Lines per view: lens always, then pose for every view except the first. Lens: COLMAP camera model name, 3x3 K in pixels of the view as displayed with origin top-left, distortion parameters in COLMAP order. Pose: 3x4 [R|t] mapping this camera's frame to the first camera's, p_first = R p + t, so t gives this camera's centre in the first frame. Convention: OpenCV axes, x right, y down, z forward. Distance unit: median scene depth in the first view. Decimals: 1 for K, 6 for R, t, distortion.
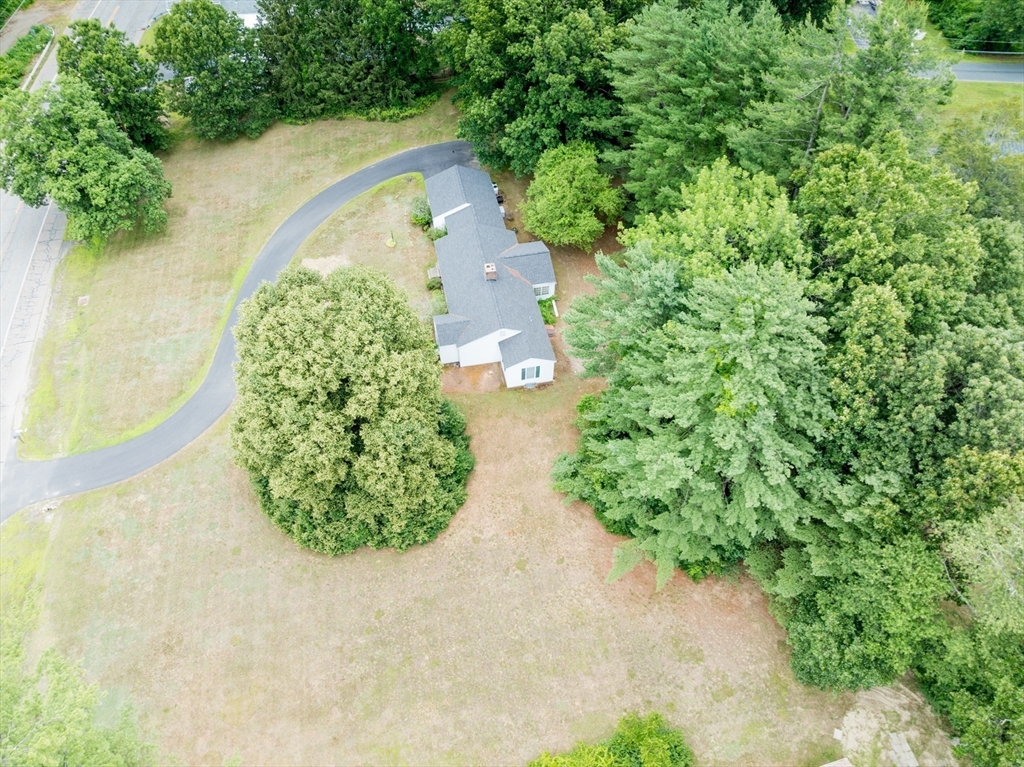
lens RADIAL K [[726.0, 0, 505.4], [0, 726.0, 386.3], [0, 0, 1]] dist [-0.044698, 0.010249]
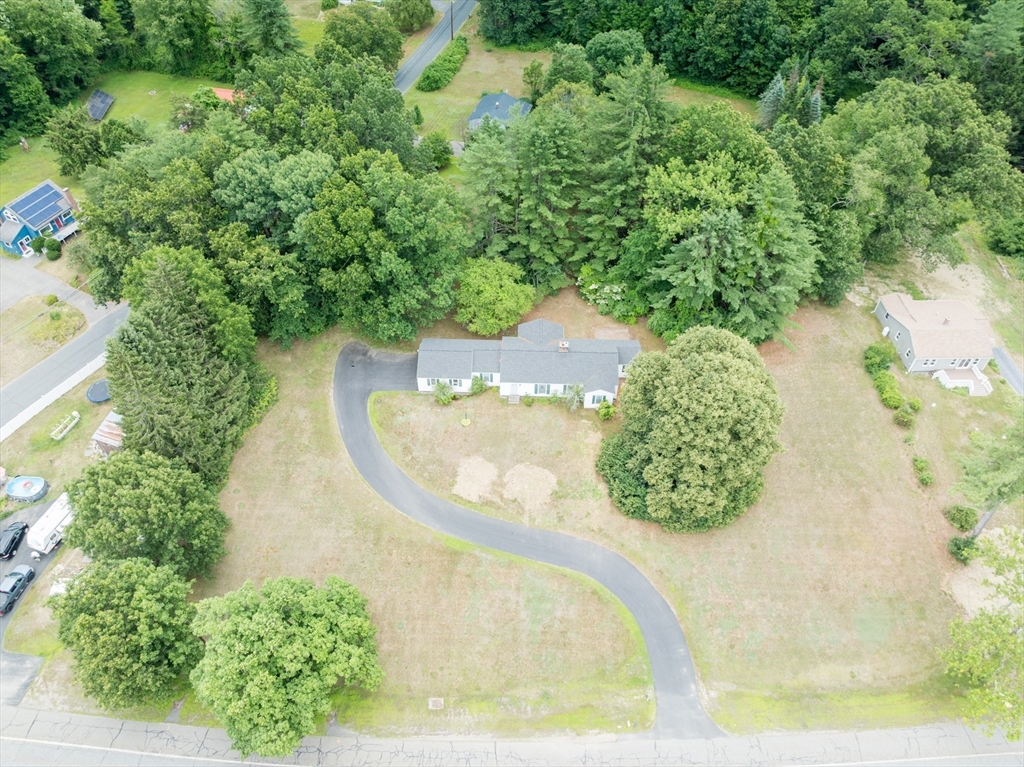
lens RADIAL K [[726.0, 0, 513.7], [0, 726.0, 381.4], [0, 0, 1]] dist [-0.044698, 0.010249]
pose [[0.226797, -0.710863, 0.665760, -0.945199], [0.751743, 0.562383, 0.344394, -0.629576], [-0.619229, 0.422373, 0.661934, 0.173003]]
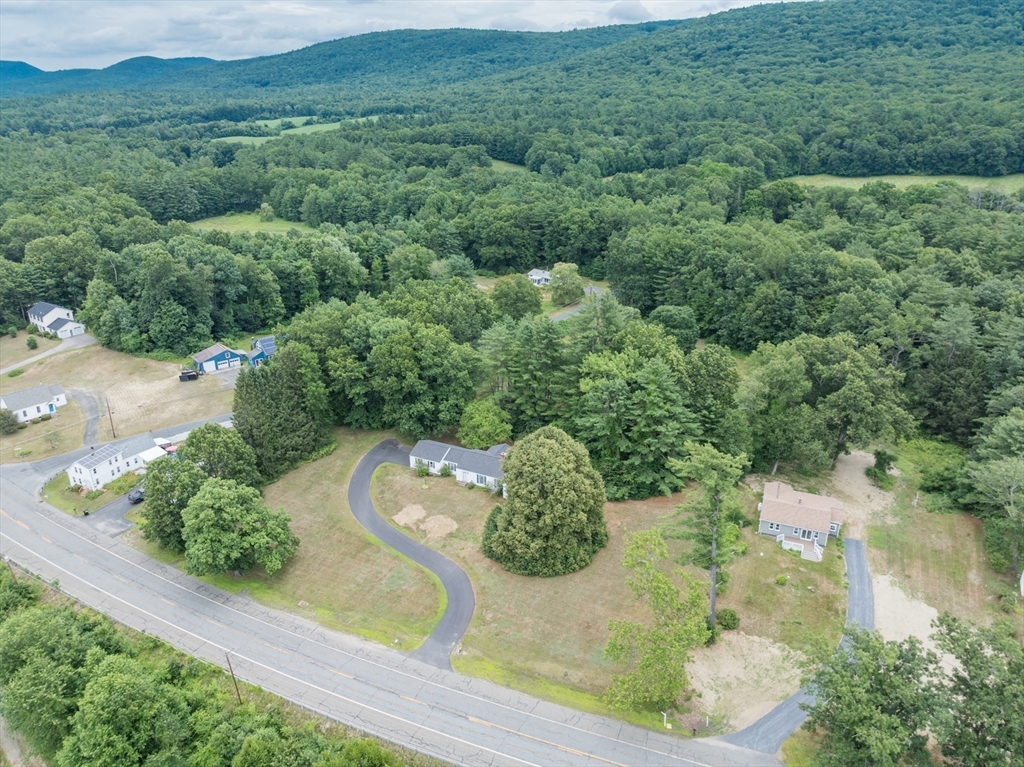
lens RADIAL K [[726.0, 0, 512.2], [0, 726.0, 382.2], [0, 0, 1]] dist [-0.044698, 0.010249]
pose [[0.611666, -0.304862, 0.730016, -1.323811], [0.617544, 0.760754, -0.199730, 0.091551], [-0.494473, 0.572985, 0.653593, -0.403871]]
